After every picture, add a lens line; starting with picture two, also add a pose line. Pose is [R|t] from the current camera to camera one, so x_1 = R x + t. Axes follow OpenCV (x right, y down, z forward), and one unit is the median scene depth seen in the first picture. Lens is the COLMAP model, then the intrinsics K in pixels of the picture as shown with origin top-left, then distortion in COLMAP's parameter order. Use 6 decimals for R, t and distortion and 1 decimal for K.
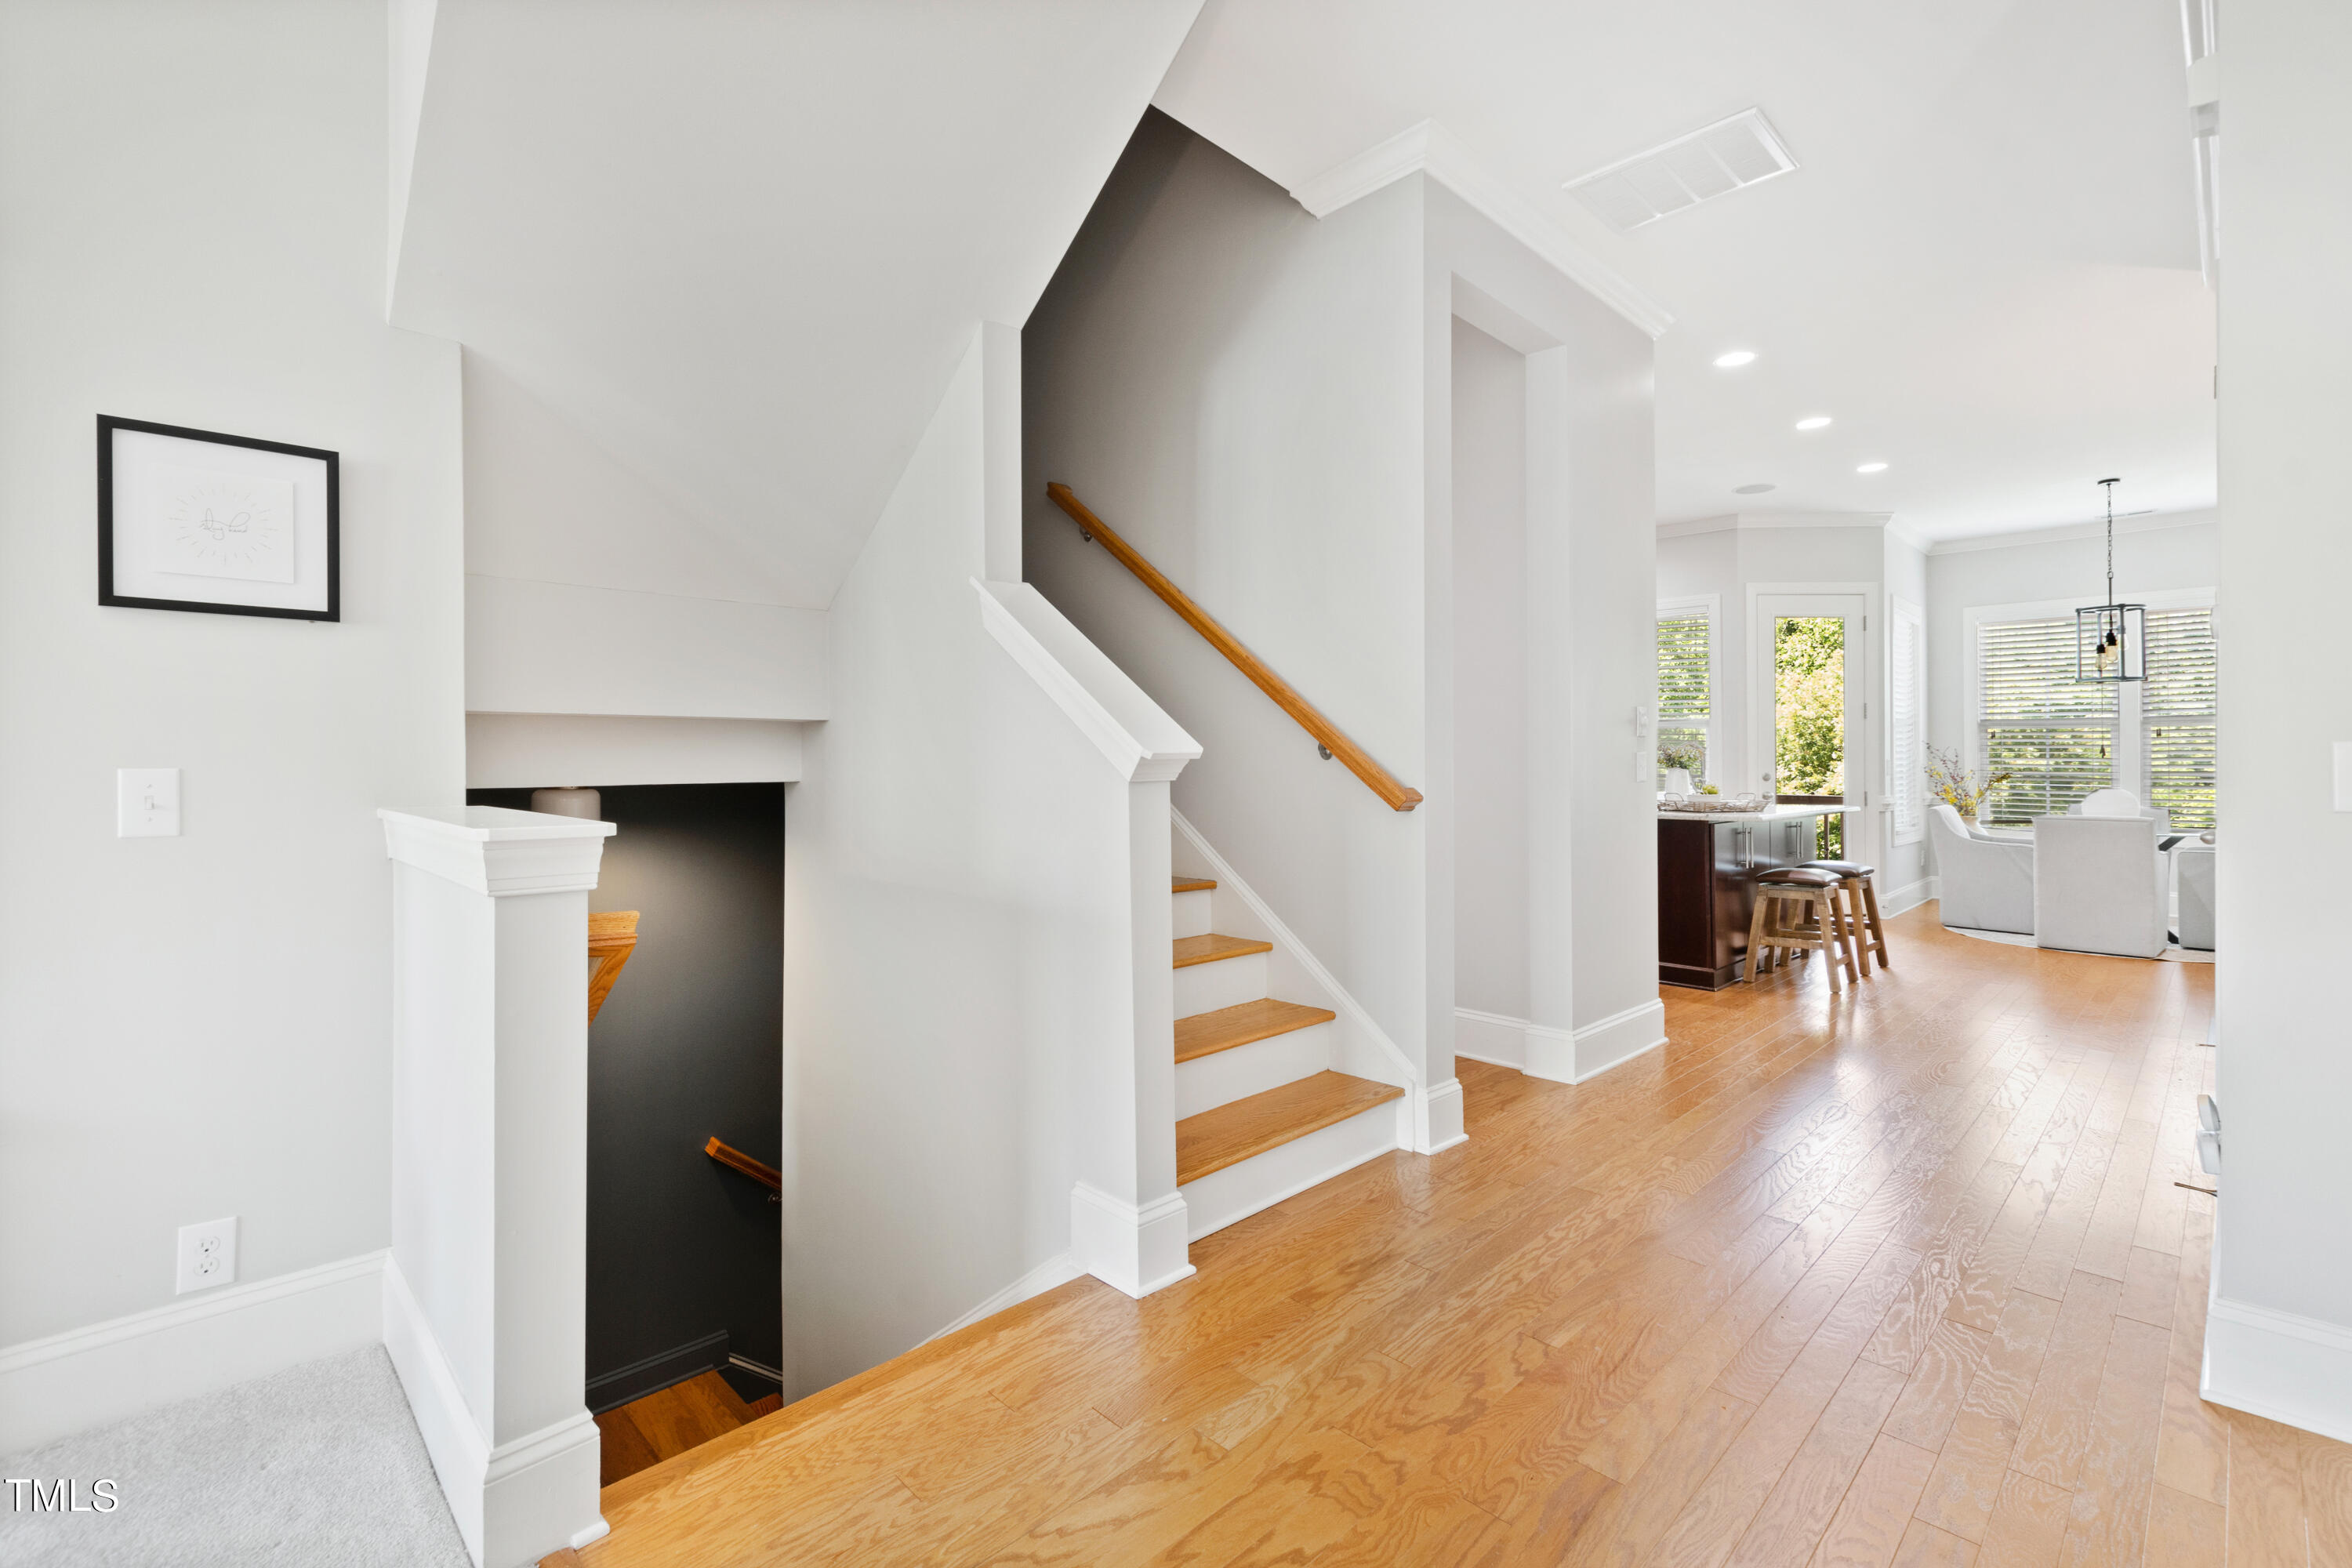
lens RADIAL K [[1036.5, 0, 1174.3], [0, 1036.5, 769.9], [0, 0, 1]] dist [0.000745, -0.000146]
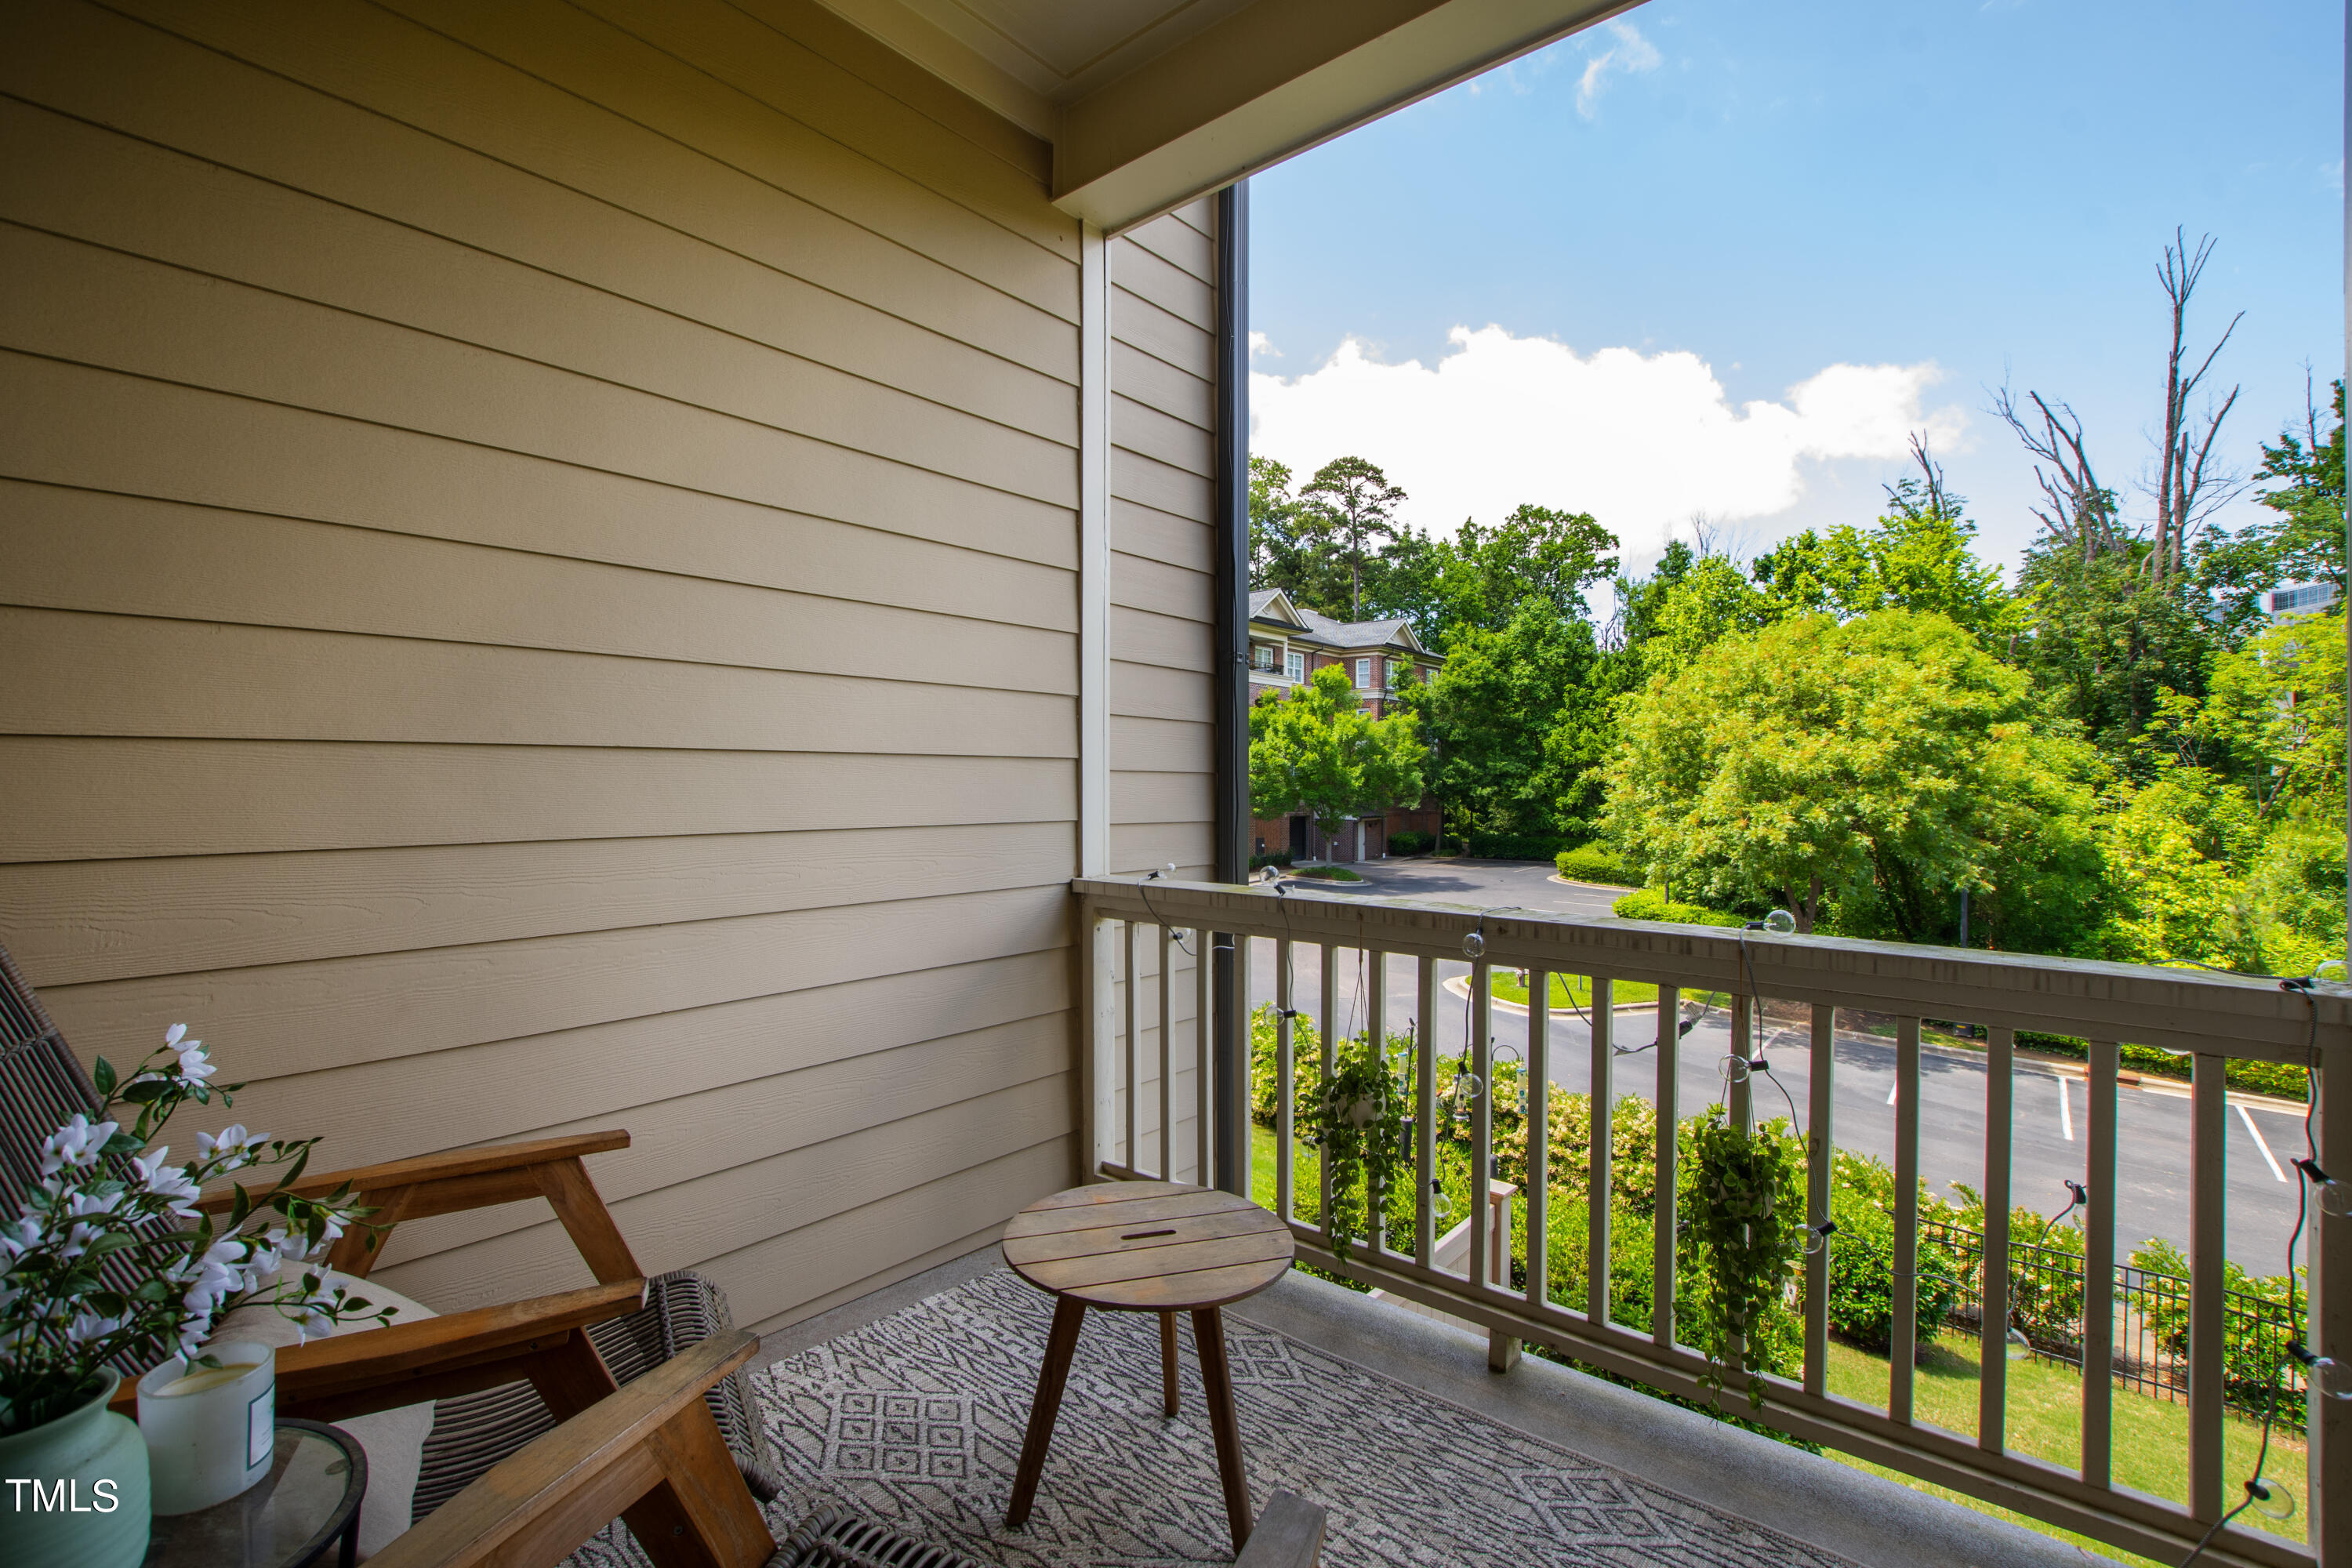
lens RADIAL K [[1036.5, 0, 1183.0], [0, 1036.5, 792.8], [0, 0, 1]] dist [0.000745, -0.000146]
pose [[0.994359, 0.002971, 0.106021, 0.177878], [-0.003356, 0.999988, 0.003455, -0.000640], [-0.106009, -0.003791, 0.994358, 0.288583]]
